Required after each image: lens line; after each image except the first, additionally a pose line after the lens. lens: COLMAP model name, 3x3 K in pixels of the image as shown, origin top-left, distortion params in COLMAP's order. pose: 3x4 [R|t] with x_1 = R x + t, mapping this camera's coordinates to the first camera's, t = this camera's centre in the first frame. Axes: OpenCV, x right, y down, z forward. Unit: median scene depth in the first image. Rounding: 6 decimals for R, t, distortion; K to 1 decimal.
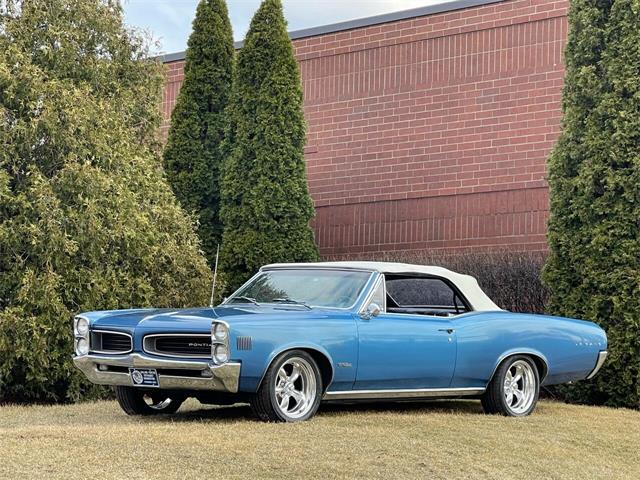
lens RADIAL K [[1793.0, 0, 320.0], [0, 1793.0, 240.0], [0, 0, 1]] dist [-0.008448, 1.169676]
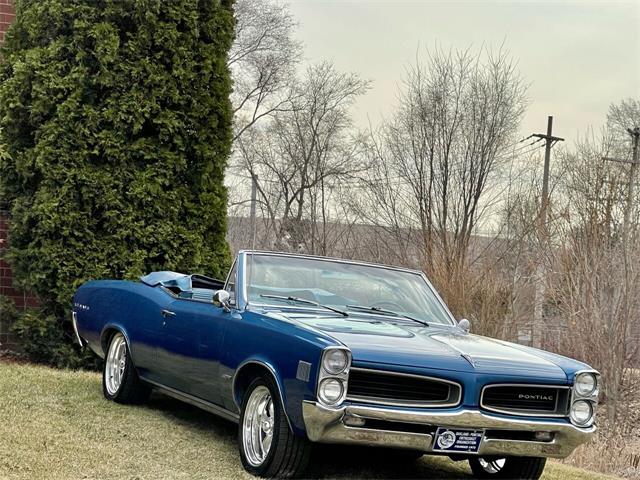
lens RADIAL K [[1622.1, 0, 320.0], [0, 1622.1, 240.0], [0, 0, 1]] dist [0.046535, 0.042638]
pose [[0.412100, 0.030789, 0.910618, -0.536677], [-0.141817, 0.989416, 0.030726, -0.011356], [-0.900034, -0.141803, 0.412104, 0.594077]]
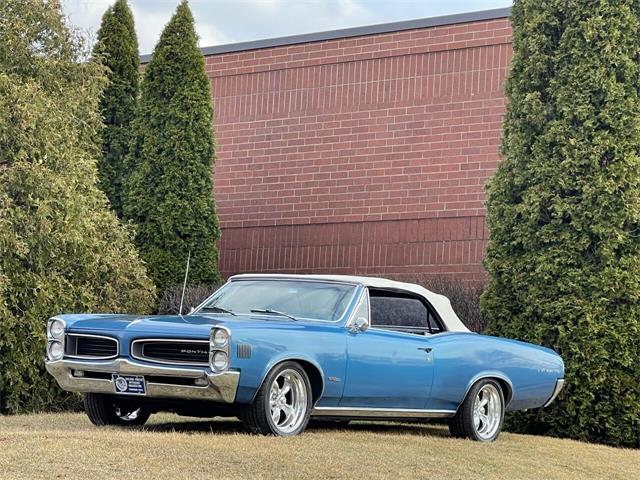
lens RADIAL K [[1793.0, 0, 320.0], [0, 1793.0, 240.0], [0, 0, 1]] dist [-0.008448, 1.169676]
pose [[0.991867, 0.043966, 0.119445, -0.085813], [-0.041030, 0.998795, -0.026929, 0.016338], [-0.120485, 0.021809, 0.992476, 0.035759]]
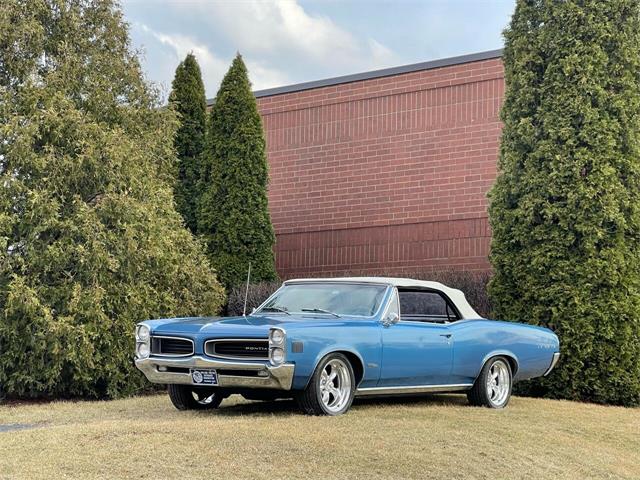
lens RADIAL K [[1374.8, 0, 320.0], [0, 1374.8, 240.0], [0, 0, 1]] dist [0.058627, 0.195480]
pose [[0.995434, 0.004076, 0.095363, -0.081273], [-0.002228, 0.999808, -0.019469, 0.004395], [-0.095424, 0.019168, 0.995252, 0.085897]]
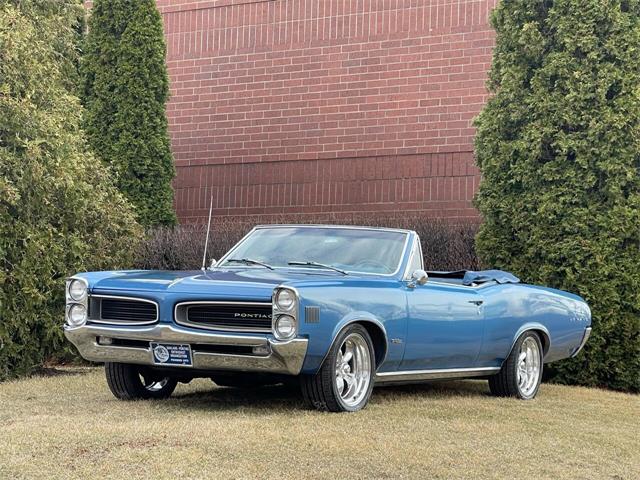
lens RADIAL K [[1575.2, 0, 322.5], [0, 1575.2, 221.0], [0, 0, 1]] dist [0.132427, 0.404391]
pose [[0.975953, 0.028224, 0.216146, -0.140484], [-0.028999, 0.999579, 0.000411, 0.010419], [-0.216043, -0.006669, 0.976361, 0.215084]]
